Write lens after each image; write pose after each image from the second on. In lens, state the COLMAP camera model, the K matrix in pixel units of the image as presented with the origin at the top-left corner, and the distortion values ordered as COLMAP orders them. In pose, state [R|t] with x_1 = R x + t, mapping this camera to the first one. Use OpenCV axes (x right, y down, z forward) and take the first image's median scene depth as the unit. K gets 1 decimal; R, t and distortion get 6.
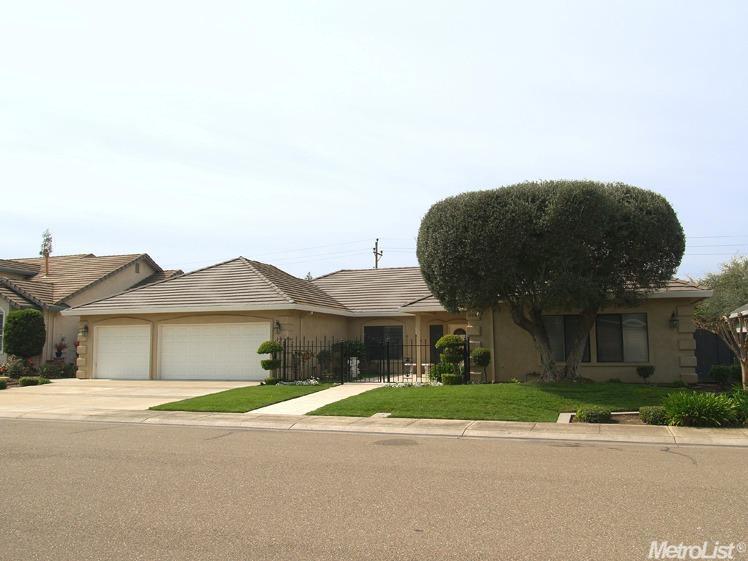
lens RADIAL K [[660.3, 0, 374.7], [0, 660.3, 282.0], [0, 0, 1]] dist [0.001942, -0.000210]
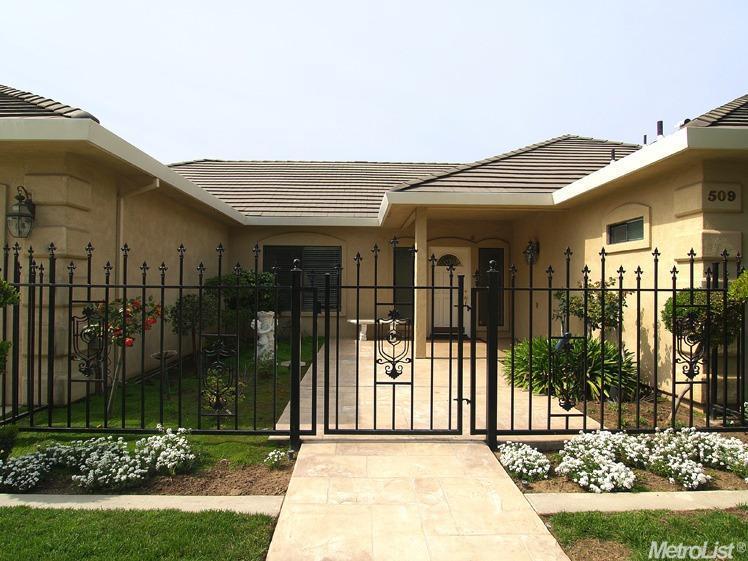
lens RADIAL K [[474.9, 0, 369.1], [0, 474.9, 279.4], [0, 0, 1]] dist [-0.023625, 0.000389]
pose [[0.940156, 0.018281, 0.340253, -0.072013], [-0.048179, 0.995659, 0.079631, 0.068101], [-0.337321, -0.091258, 0.936956, 0.713101]]
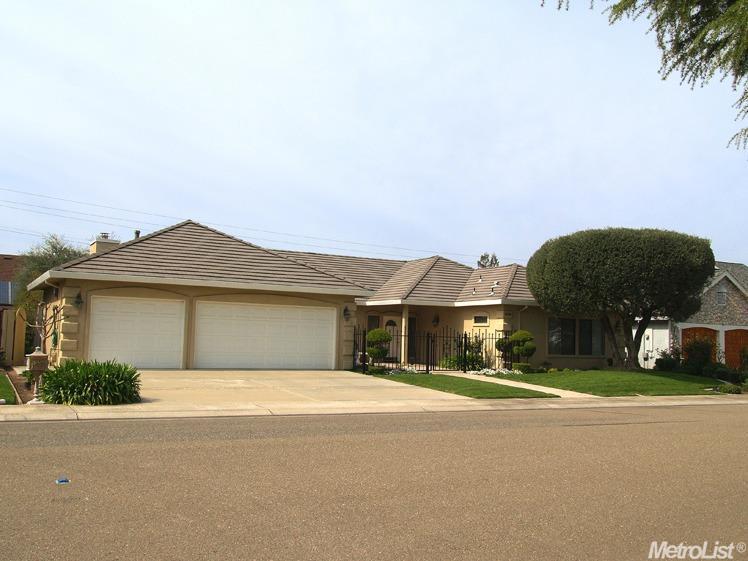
lens RADIAL K [[717.6, 0, 372.7], [0, 717.6, 280.4], [0, 0, 1]] dist [0.006464, 0.000000]
pose [[0.665770, 0.085403, 0.741254, -0.838590], [-0.106654, 0.994119, -0.018744, 0.033776], [-0.738496, -0.066578, 0.670963, 0.259466]]
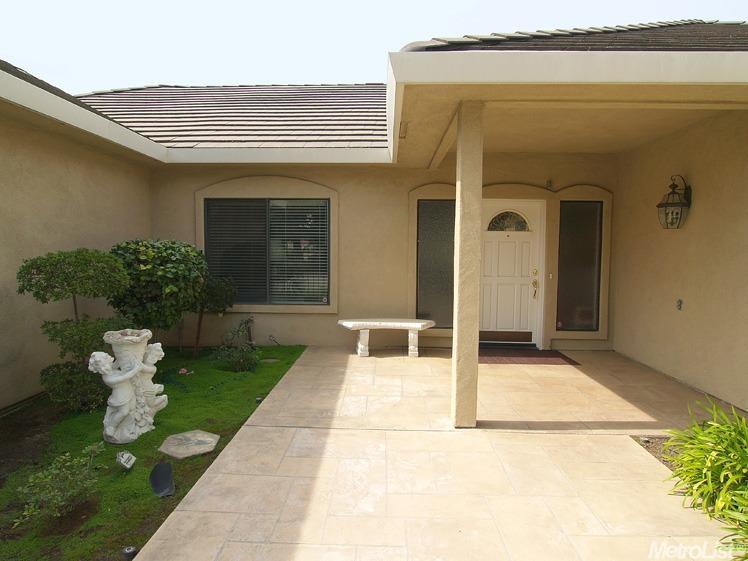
lens RADIAL K [[474.9, 0, 370.6], [0, 474.9, 277.4], [0, 0, 1]] dist [-0.023625, 0.000389]
pose [[0.960443, -0.002946, 0.278459, -0.002655], [-0.041023, 0.987538, 0.151943, 0.075613], [-0.275437, -0.157356, 0.948353, 0.864173]]
